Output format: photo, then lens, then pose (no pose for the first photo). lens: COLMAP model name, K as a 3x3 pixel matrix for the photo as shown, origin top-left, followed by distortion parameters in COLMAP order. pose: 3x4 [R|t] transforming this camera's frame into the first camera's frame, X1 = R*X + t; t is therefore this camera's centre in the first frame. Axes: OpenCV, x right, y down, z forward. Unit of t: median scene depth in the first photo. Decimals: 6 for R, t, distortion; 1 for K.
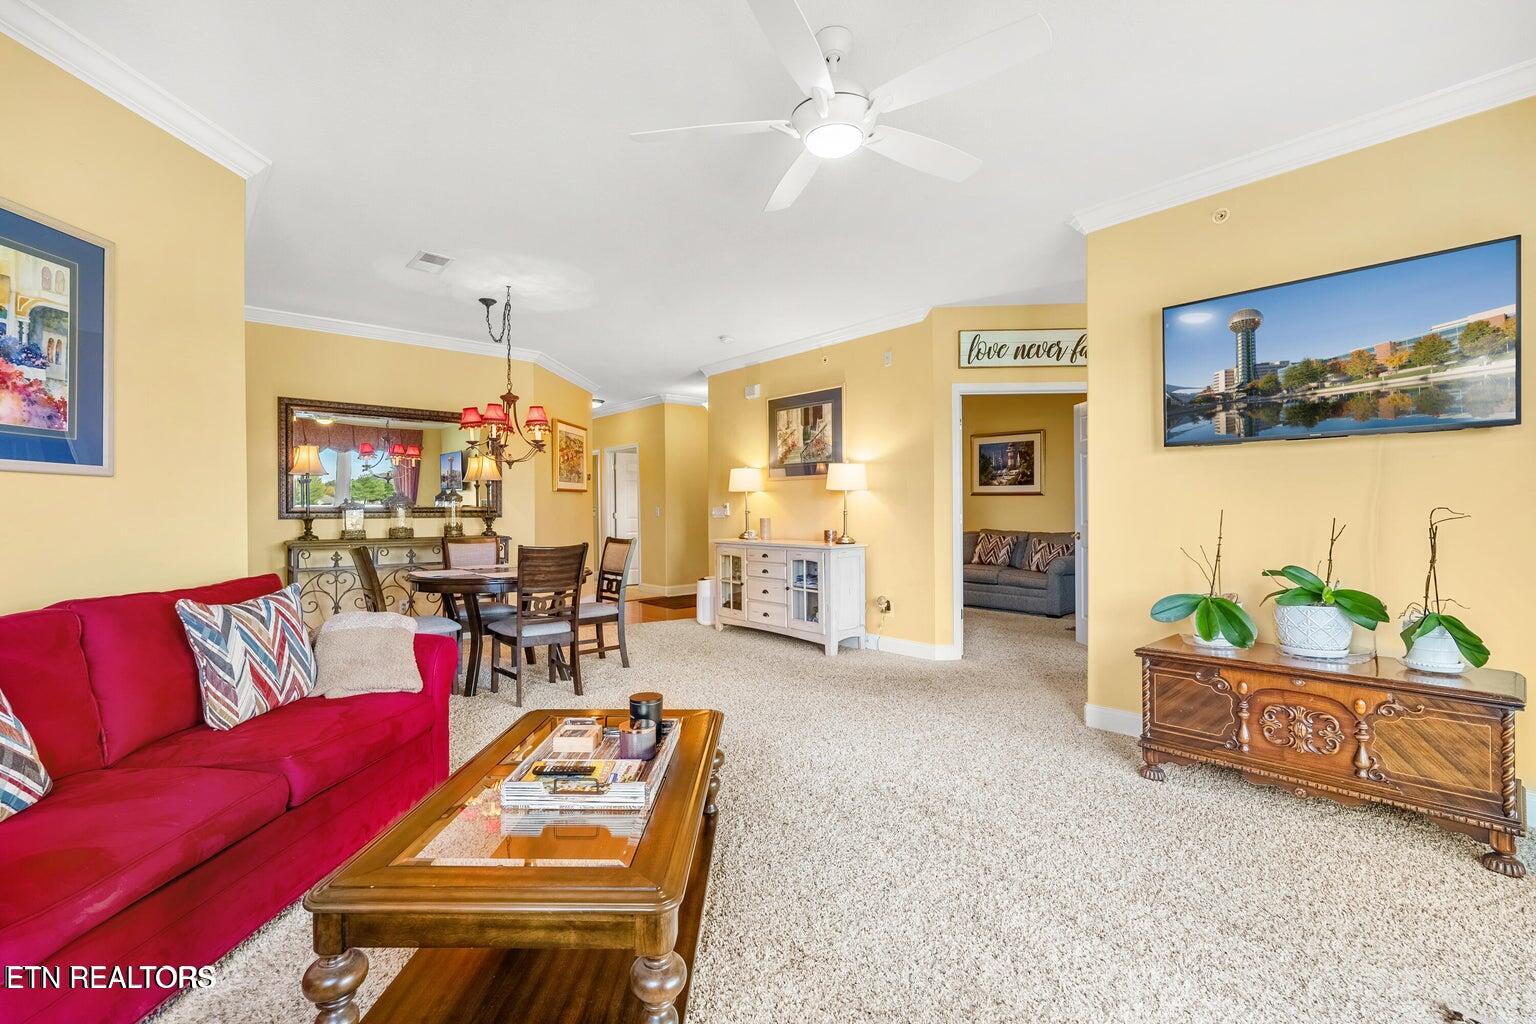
lens RADIAL K [[672.0, 0, 768.0], [0, 672.0, 512.0], [0, 0, 1]] dist [-0.005825, -0.000191]
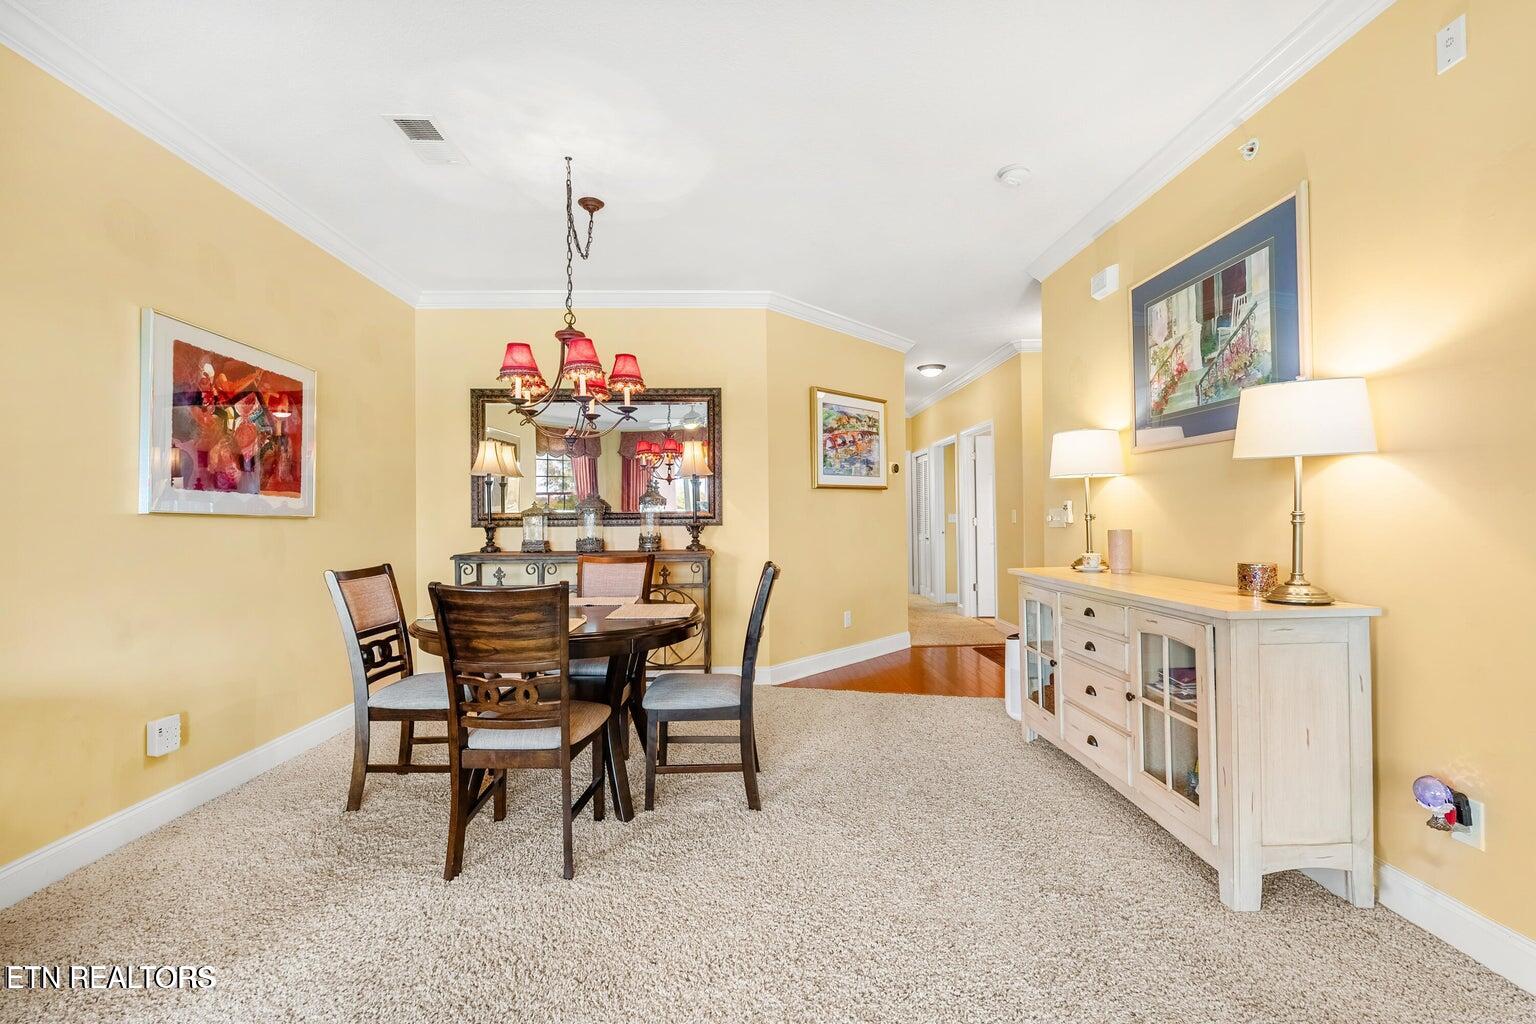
lens RADIAL K [[672.0, 0, 768.0], [0, 672.0, 512.0], [0, 0, 1]] dist [-0.005825, -0.000191]
pose [[0.774789, -0.008154, -0.632167, 0.114894], [0.004143, 0.999961, -0.007820, -0.000775], [0.632206, 0.003439, 0.774793, 0.500301]]
